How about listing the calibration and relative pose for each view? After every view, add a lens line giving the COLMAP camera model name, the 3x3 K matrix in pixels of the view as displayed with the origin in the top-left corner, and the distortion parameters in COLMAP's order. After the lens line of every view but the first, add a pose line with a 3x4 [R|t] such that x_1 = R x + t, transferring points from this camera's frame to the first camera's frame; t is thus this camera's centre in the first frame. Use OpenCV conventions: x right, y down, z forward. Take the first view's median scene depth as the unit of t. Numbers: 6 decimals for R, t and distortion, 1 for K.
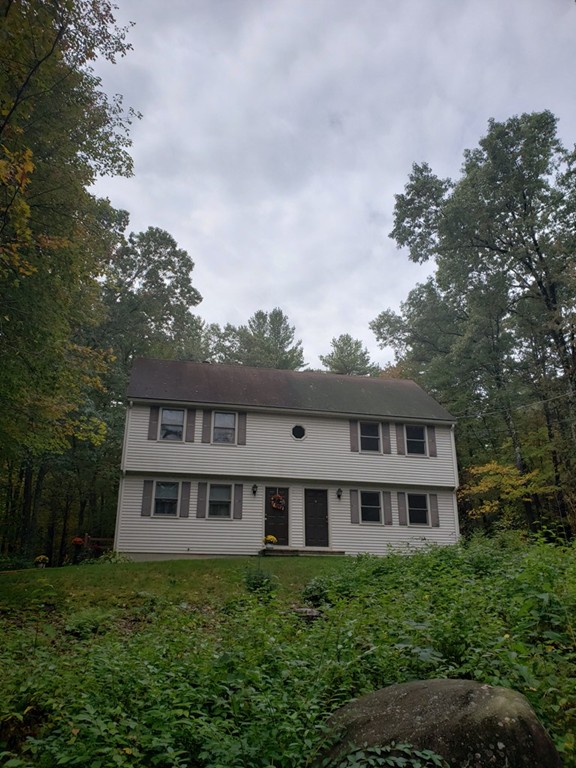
lens RADIAL K [[592.0, 0, 288.0], [0, 592.0, 384.0], [0, 0, 1]] dist [0.020133, -0.006785]
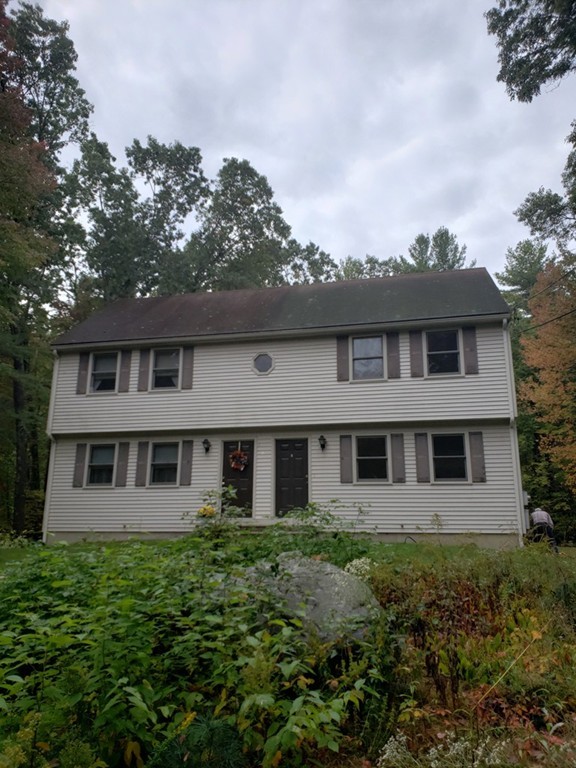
lens RADIAL K [[602.4, 0, 290.1], [0, 602.4, 388.9], [0, 0, 1]] dist [0.005236, 0.005410]
pose [[0.902772, -0.110955, -0.415562, 0.353216], [0.142724, 0.988690, 0.046076, 0.084350], [0.405750, -0.100906, 0.908397, 0.346032]]
